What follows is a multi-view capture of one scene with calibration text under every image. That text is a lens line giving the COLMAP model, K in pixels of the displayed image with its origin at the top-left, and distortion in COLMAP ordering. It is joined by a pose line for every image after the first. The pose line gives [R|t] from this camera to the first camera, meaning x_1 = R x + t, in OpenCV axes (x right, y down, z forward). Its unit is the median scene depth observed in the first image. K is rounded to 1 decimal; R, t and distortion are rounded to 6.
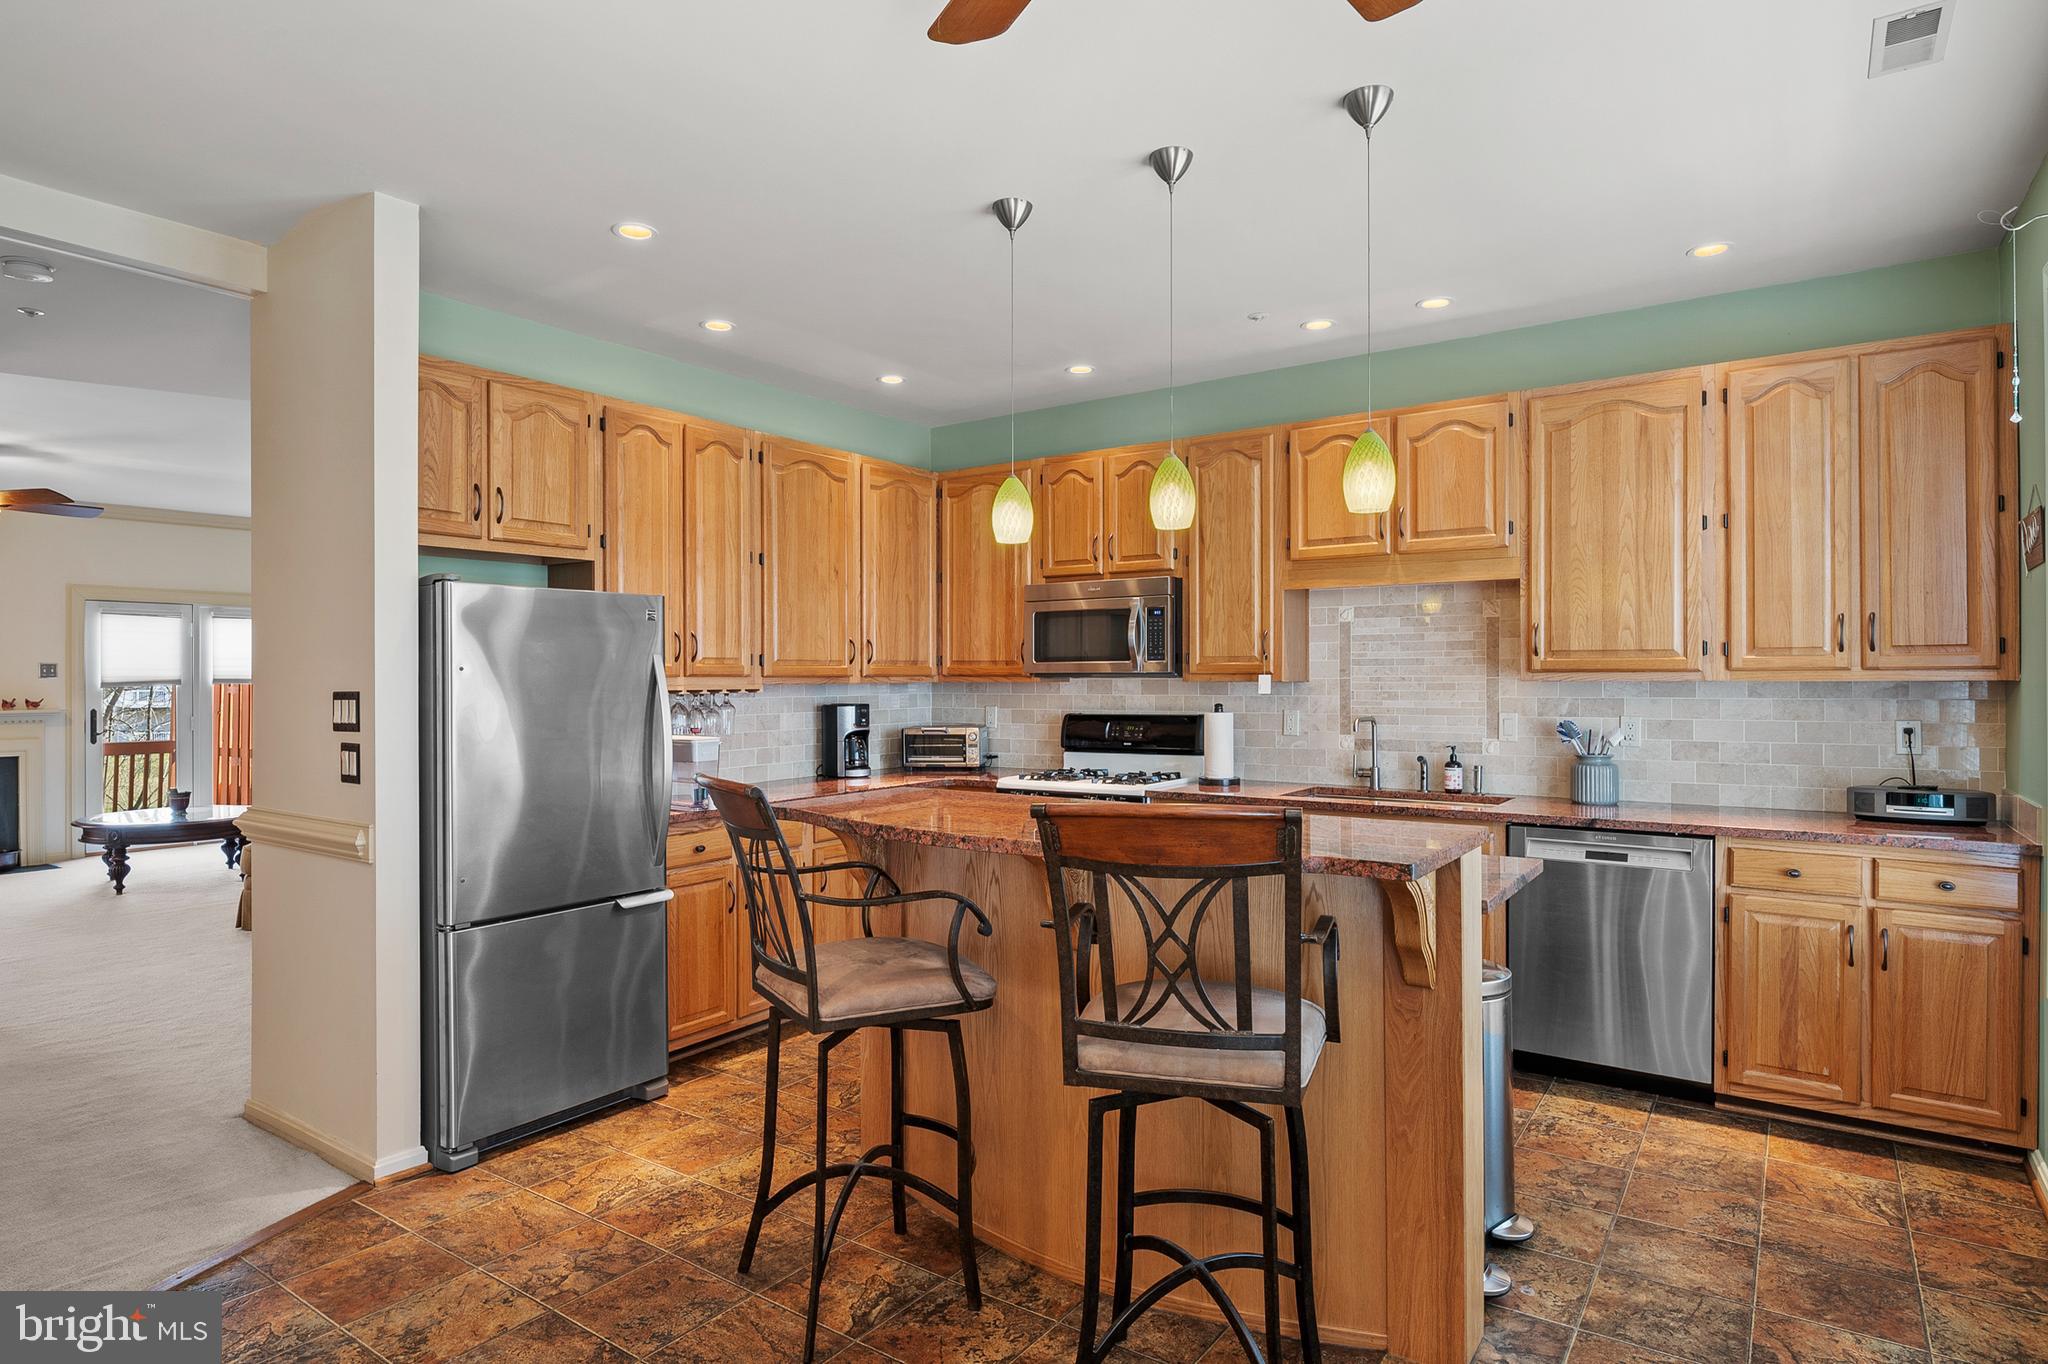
lens RADIAL K [[1128.1, 0, 1008.7], [0, 1128.1, 678.4], [0, 0, 1]] dist [0.000883, -0.005519]
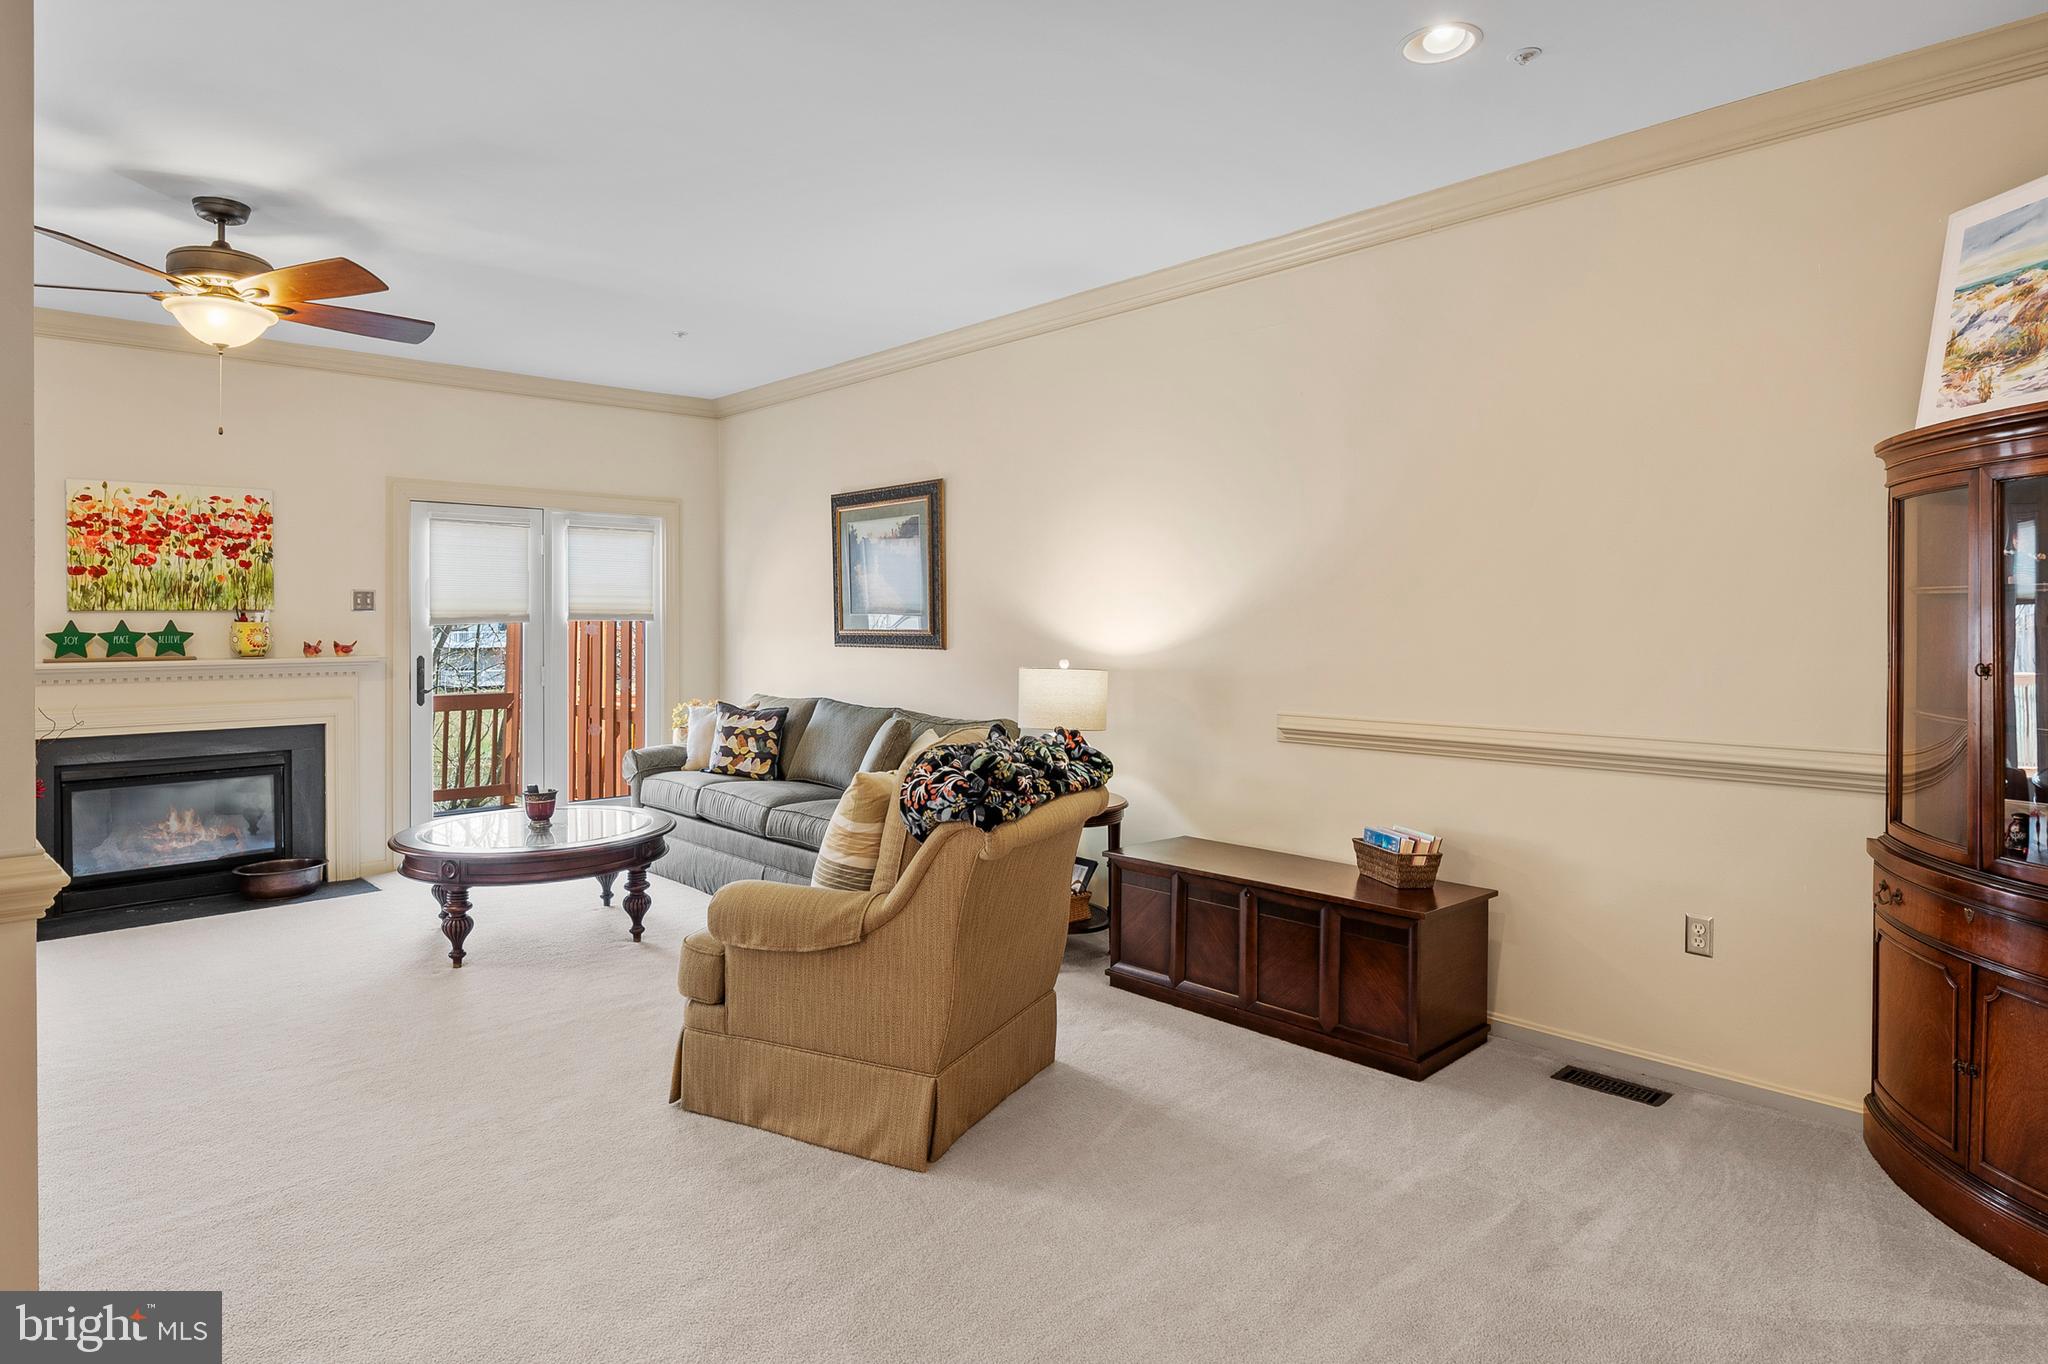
lens RADIAL K [[1128.1, 0, 1010.3], [0, 1128.1, 624.9], [0, 0, 1]] dist [0.000883, -0.005519]
pose [[0.979607, 0.001217, -0.200921, -0.322559], [-0.000426, 0.999992, 0.003980, 0.005219], [0.200924, -0.003813, 0.979599, 0.399012]]
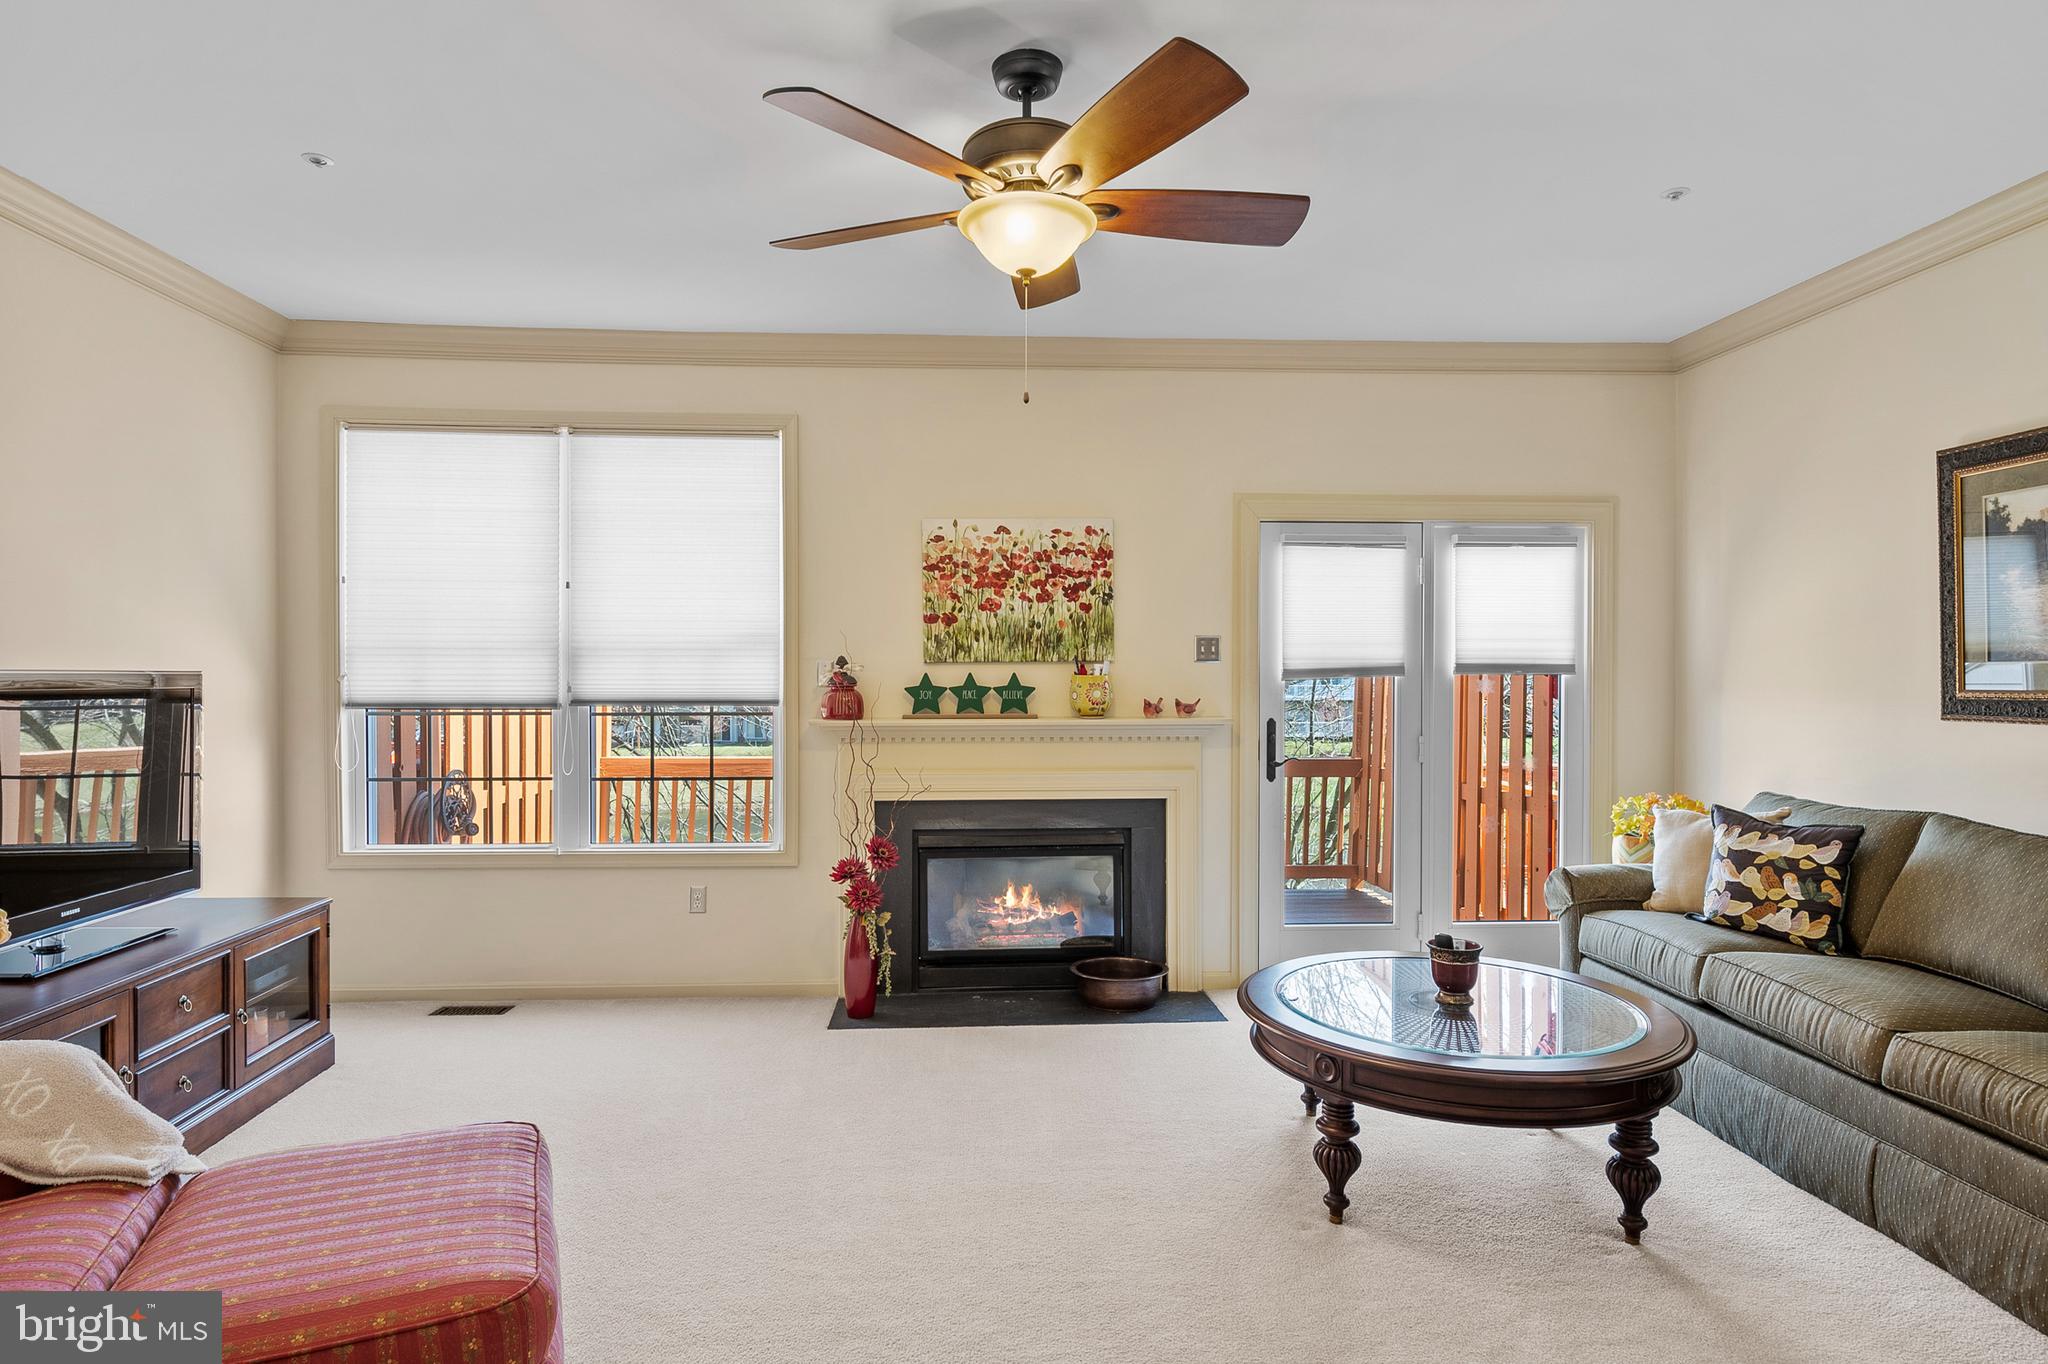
lens RADIAL K [[1128.1, 0, 1016.5], [0, 1128.1, 679.0], [0, 0, 1]] dist [0.000883, -0.005519]
pose [[0.628832, 0.004180, -0.777530, -0.479215], [-0.001511, 0.999990, 0.004154, 0.005989], [0.777539, -0.001438, 0.628832, 0.576396]]
